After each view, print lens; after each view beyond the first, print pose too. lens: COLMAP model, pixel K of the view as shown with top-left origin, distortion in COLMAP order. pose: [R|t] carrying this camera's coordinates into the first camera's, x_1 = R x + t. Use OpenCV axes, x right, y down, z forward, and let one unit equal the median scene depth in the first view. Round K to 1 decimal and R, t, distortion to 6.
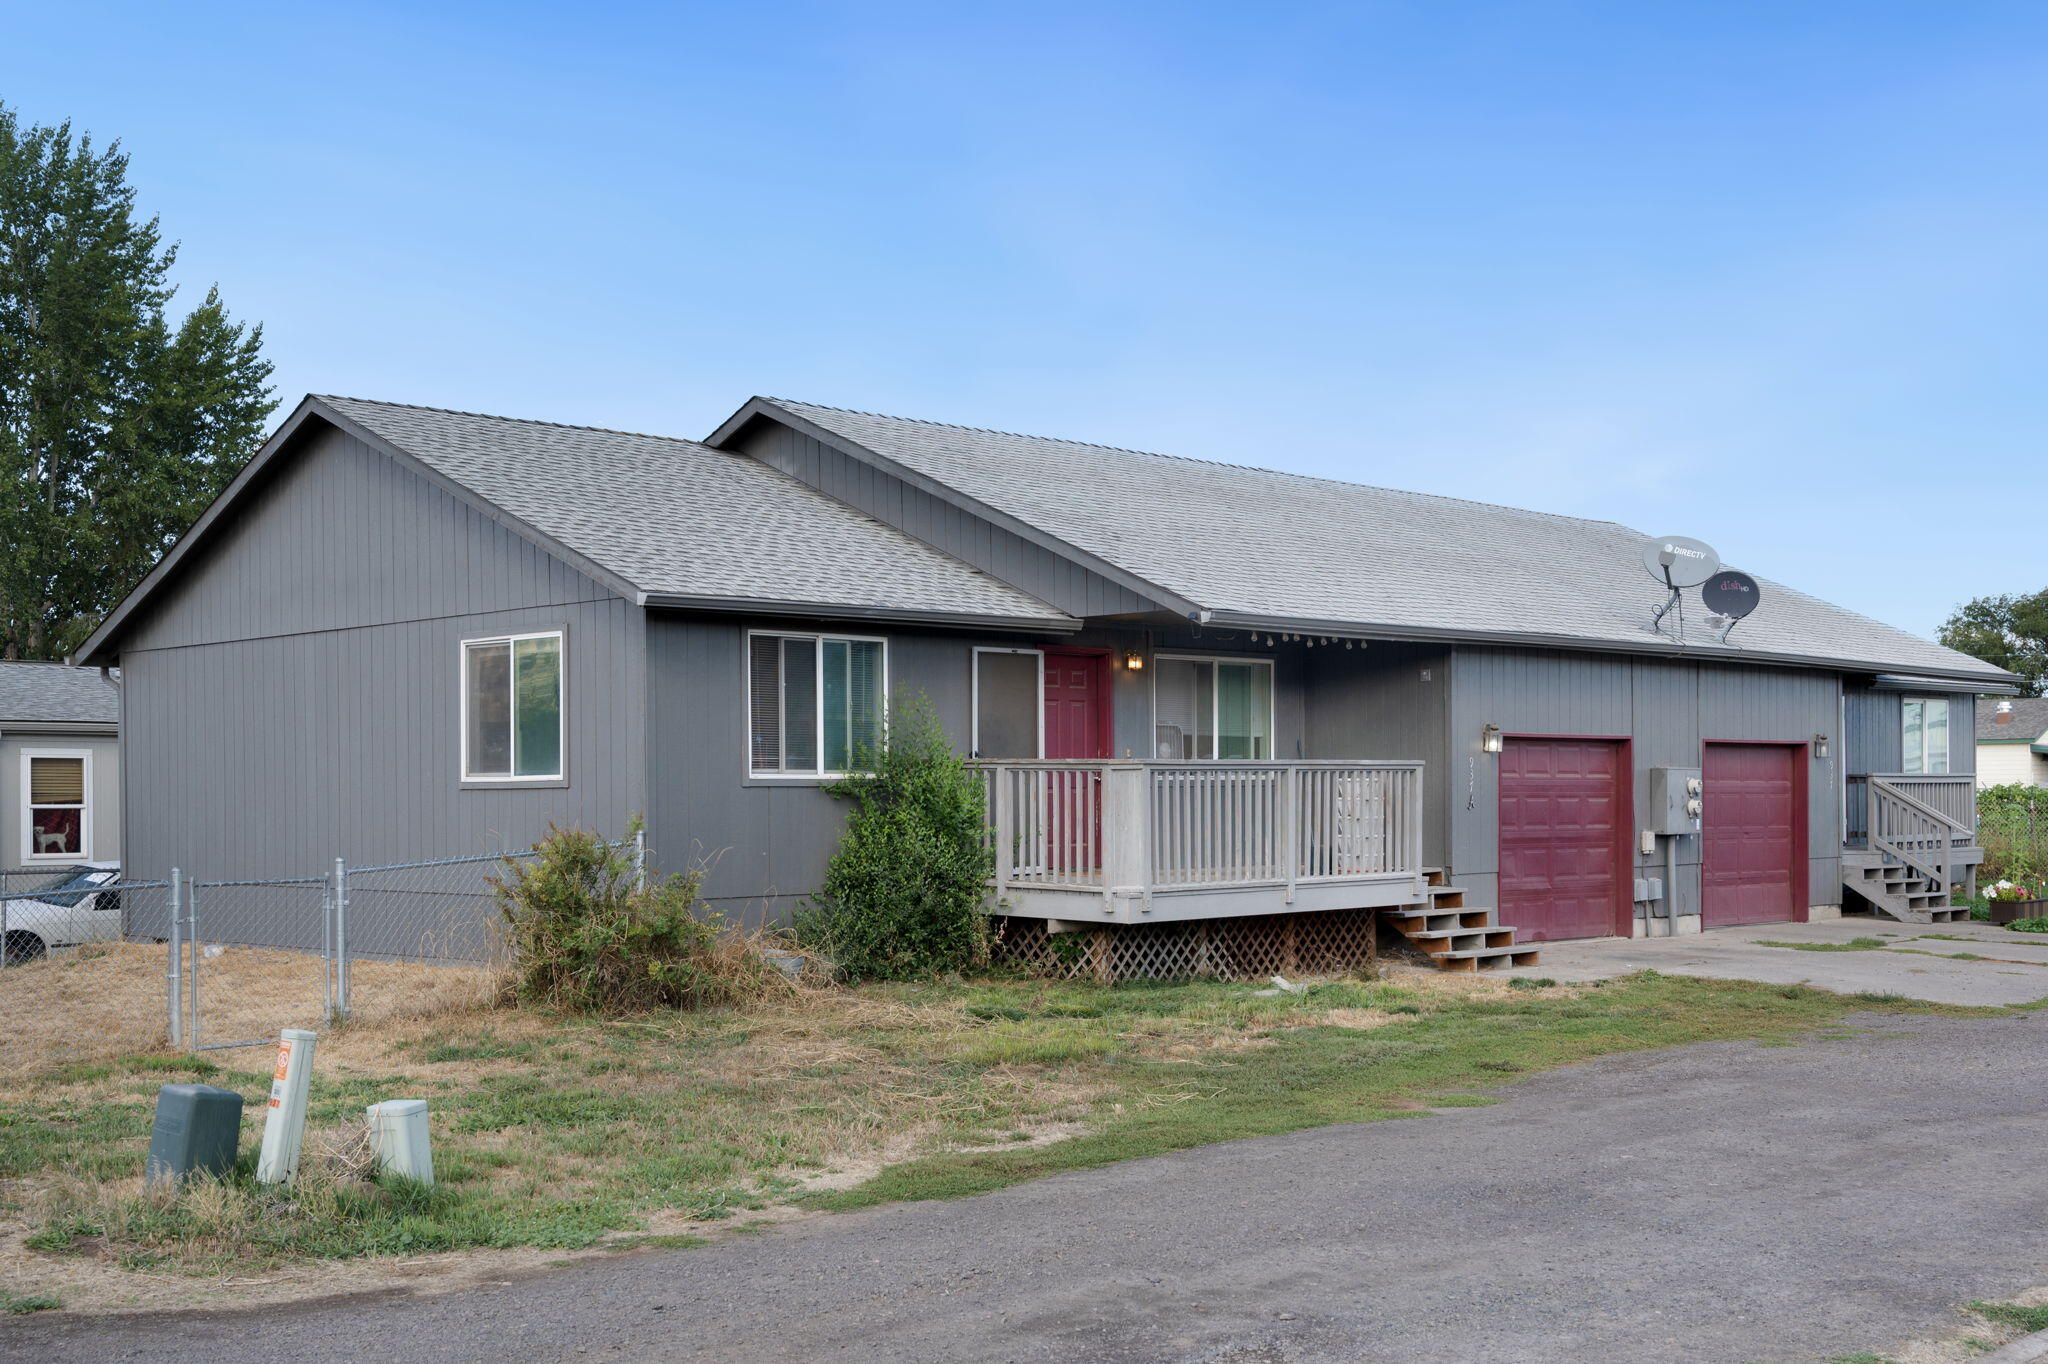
lens RADIAL K [[2456.2, 0, 1024.7], [0, 2456.2, 810.2], [0, 0, 1]] dist [0.002414, 0.000000]
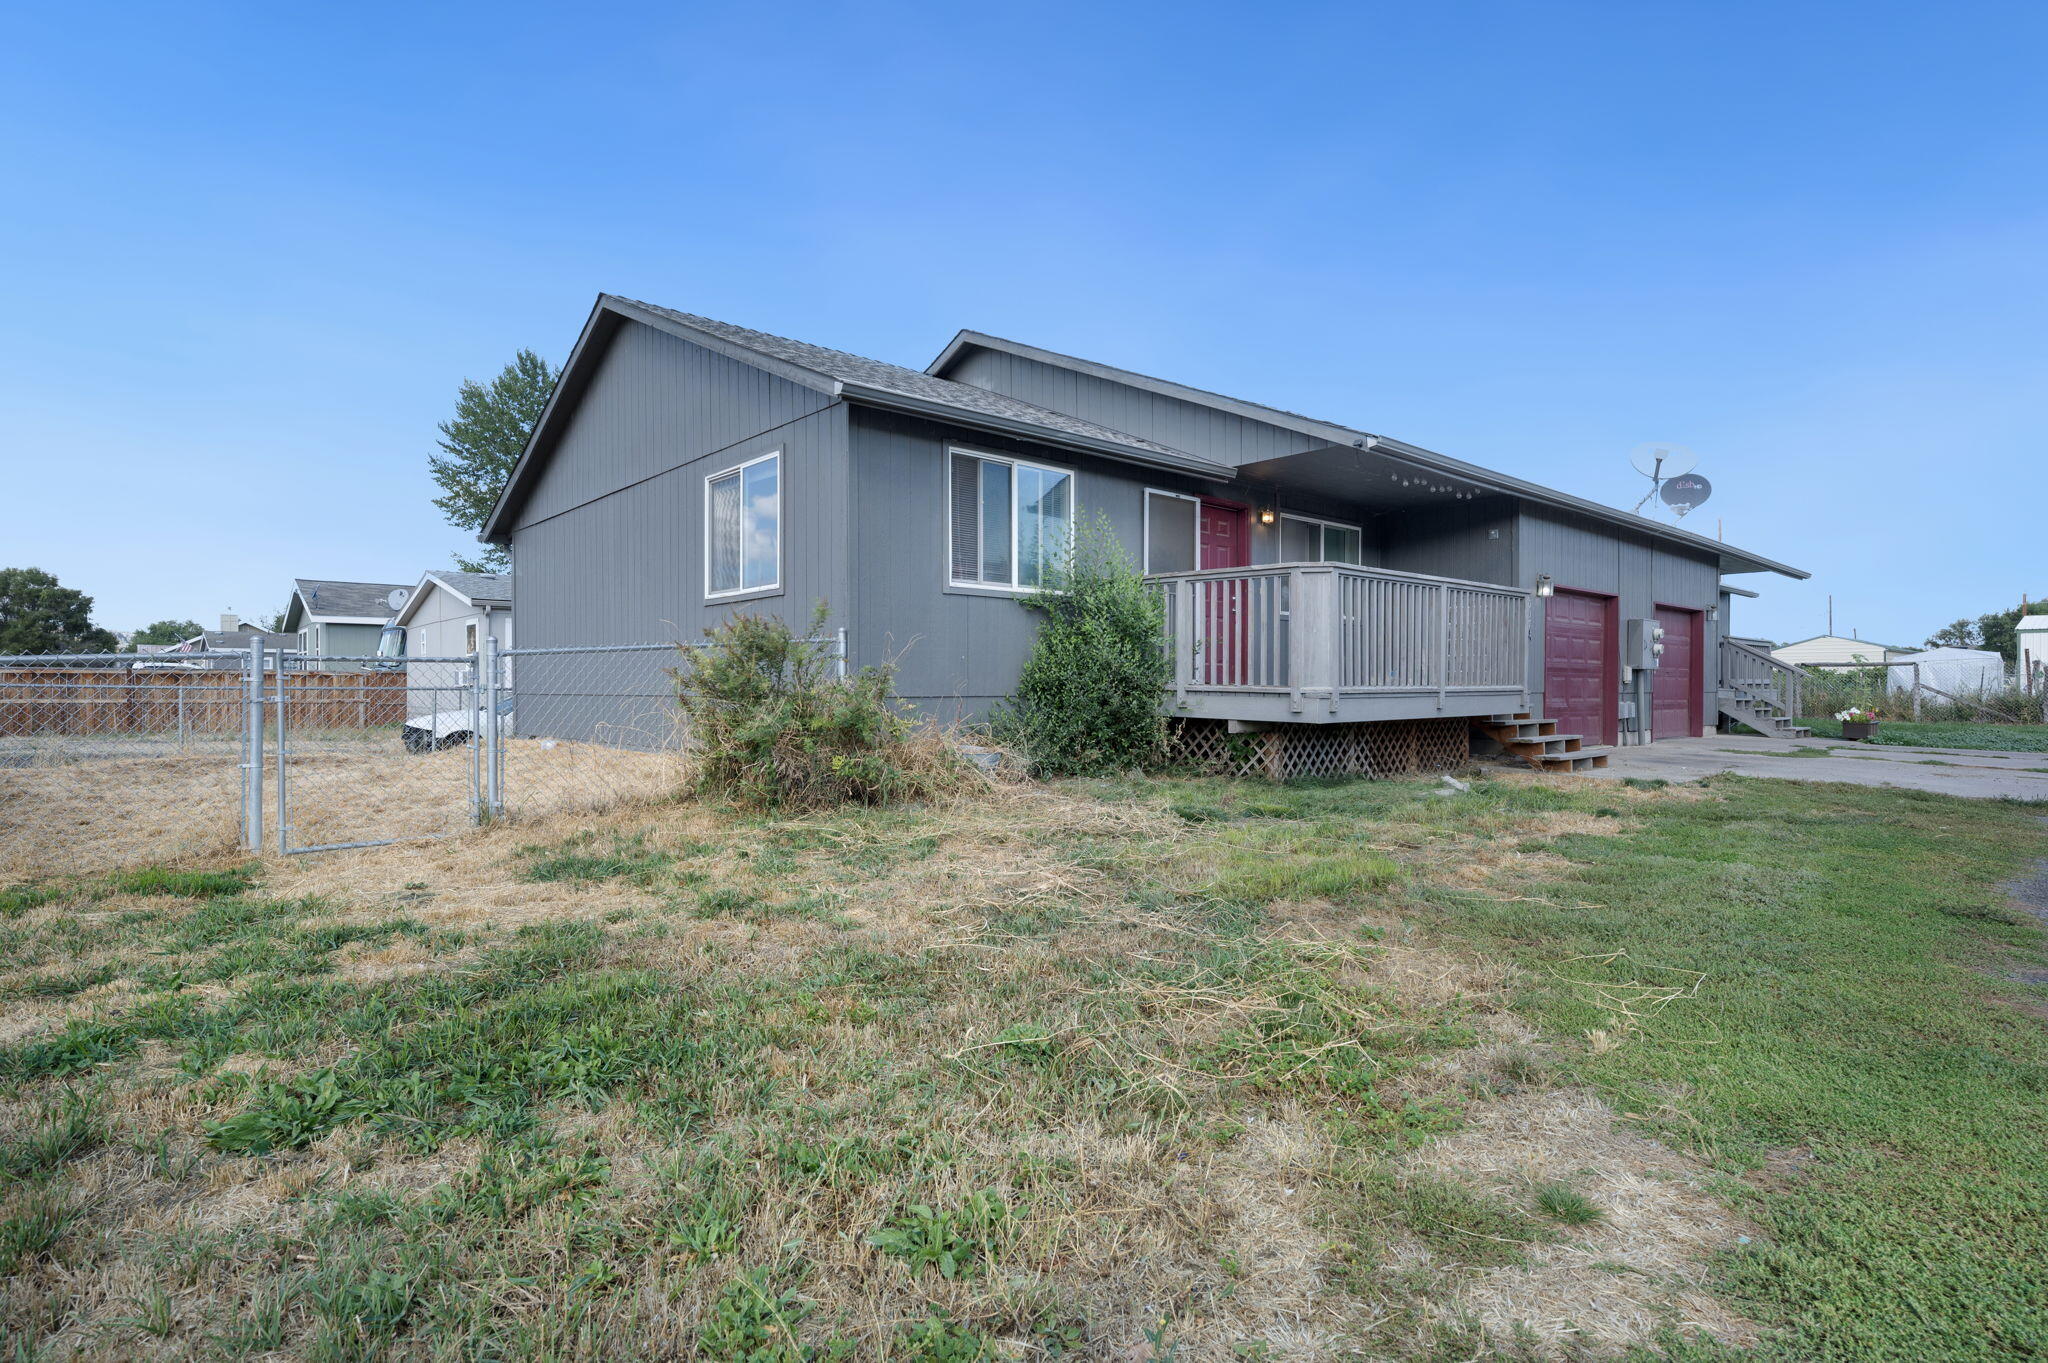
lens RADIAL K [[1029.0, 0, 1013.0], [0, 1029.0, 696.4], [0, 0, 1]] dist [-0.015368, -0.000220]
pose [[0.997528, 0.006413, -0.069979, -0.051247], [-0.006350, 0.999979, 0.001123, 0.033481], [0.069985, -0.000676, 0.997548, 0.538510]]
